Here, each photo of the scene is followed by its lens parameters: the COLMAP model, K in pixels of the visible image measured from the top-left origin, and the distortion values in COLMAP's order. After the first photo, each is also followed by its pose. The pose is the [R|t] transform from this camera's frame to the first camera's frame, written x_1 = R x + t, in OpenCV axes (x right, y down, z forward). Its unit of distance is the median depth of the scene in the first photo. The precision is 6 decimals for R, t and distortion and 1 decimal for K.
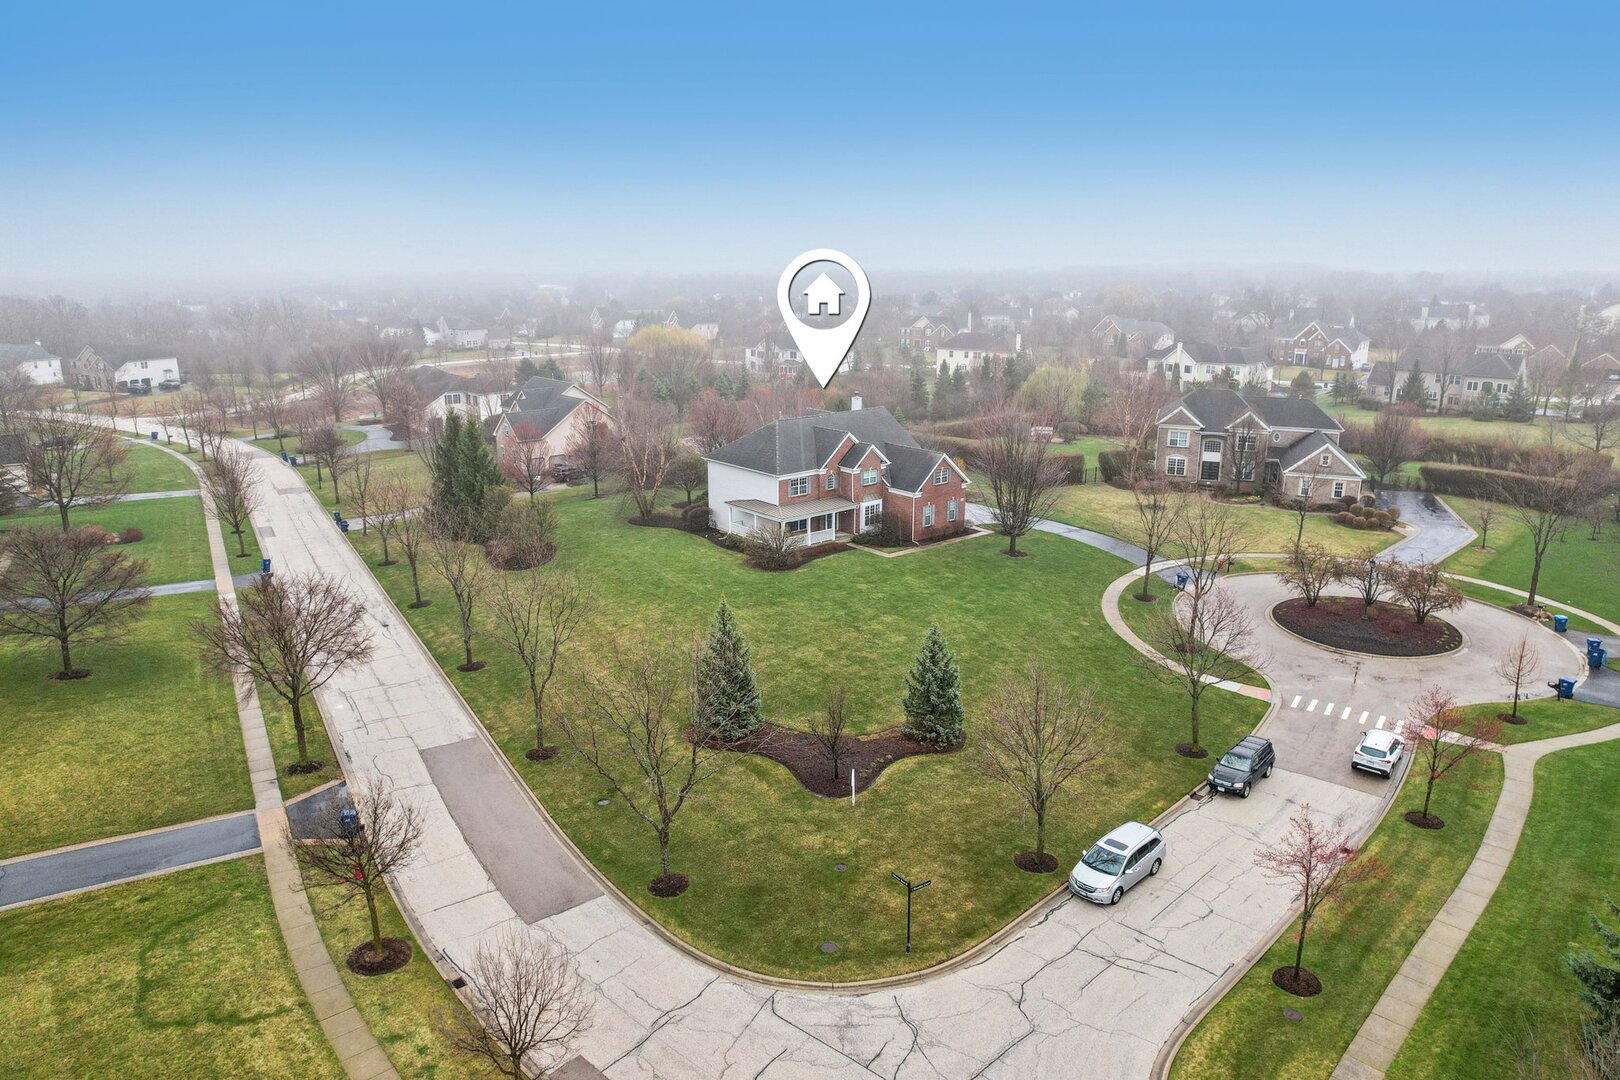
lens RADIAL K [[1020.3, 0, 810.0], [0, 1020.3, 540.0], [0, 0, 1]] dist [-0.084569, 0.067777]
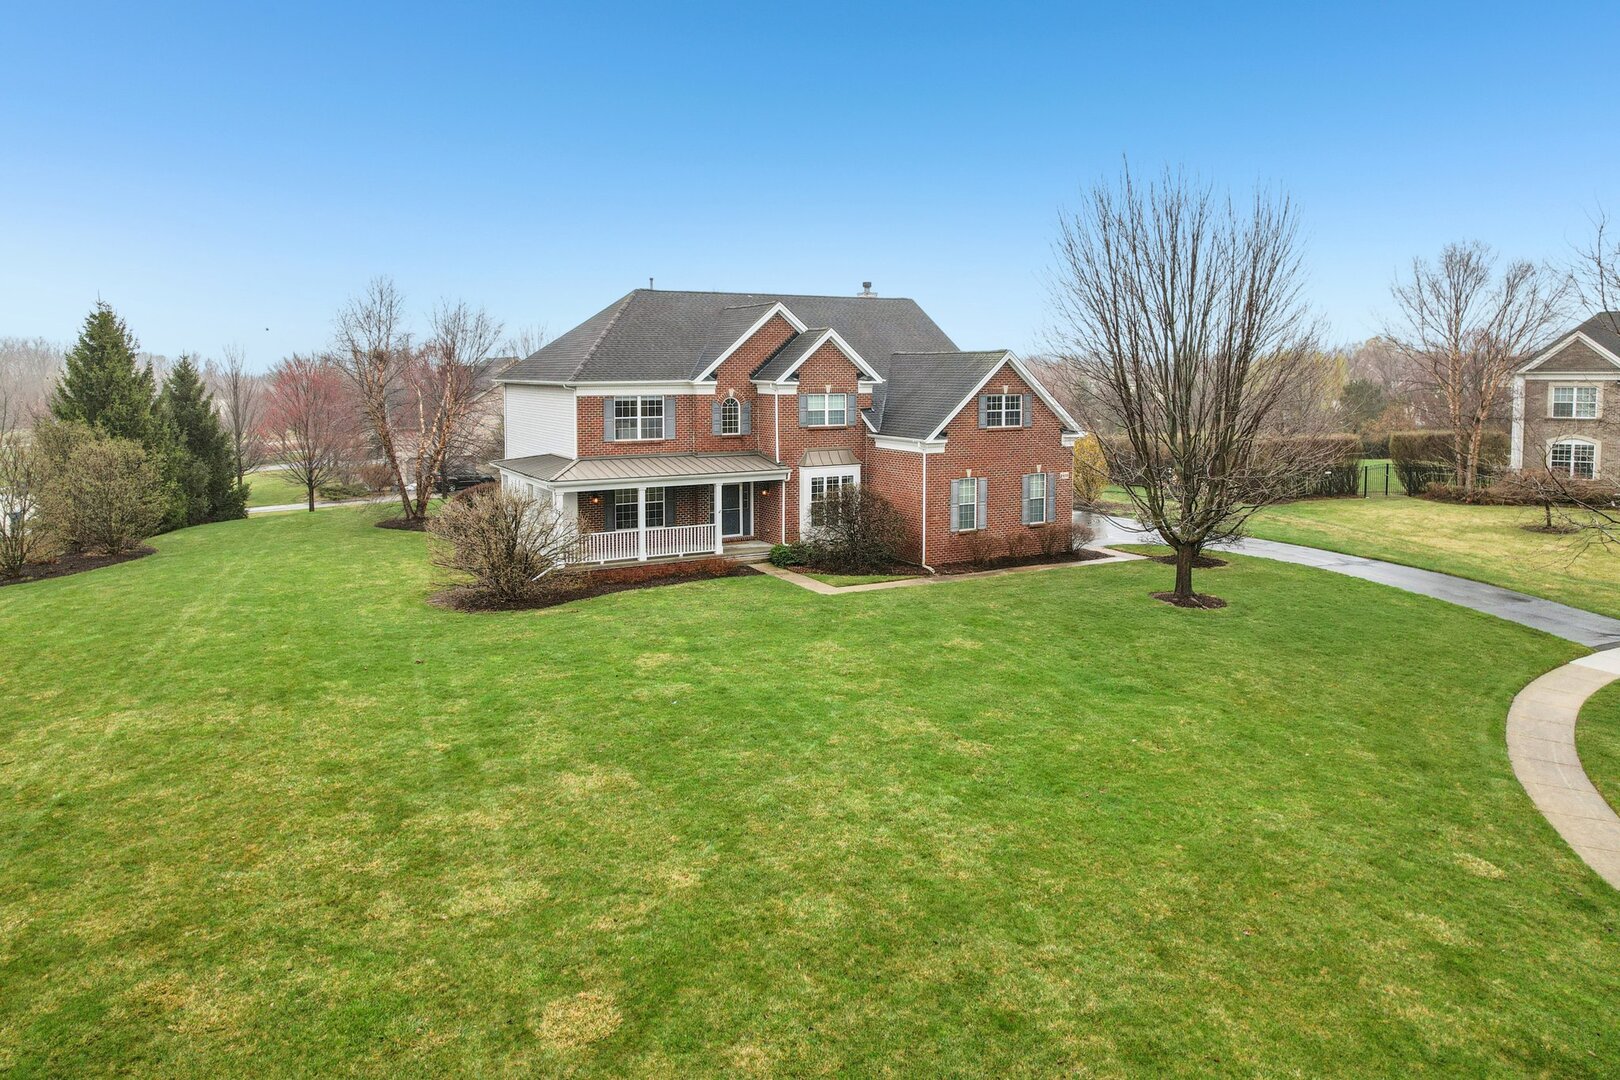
lens RADIAL K [[1059.5, 0, 818.2], [0, 1059.5, 411.8], [0, 0, 1]] dist [-0.021725, 0.003762]
pose [[0.981159, 0.001215, -0.193198, 0.141860], [-0.043699, 0.975462, -0.215789, 0.033956], [0.188195, 0.220166, 0.957136, 0.593590]]
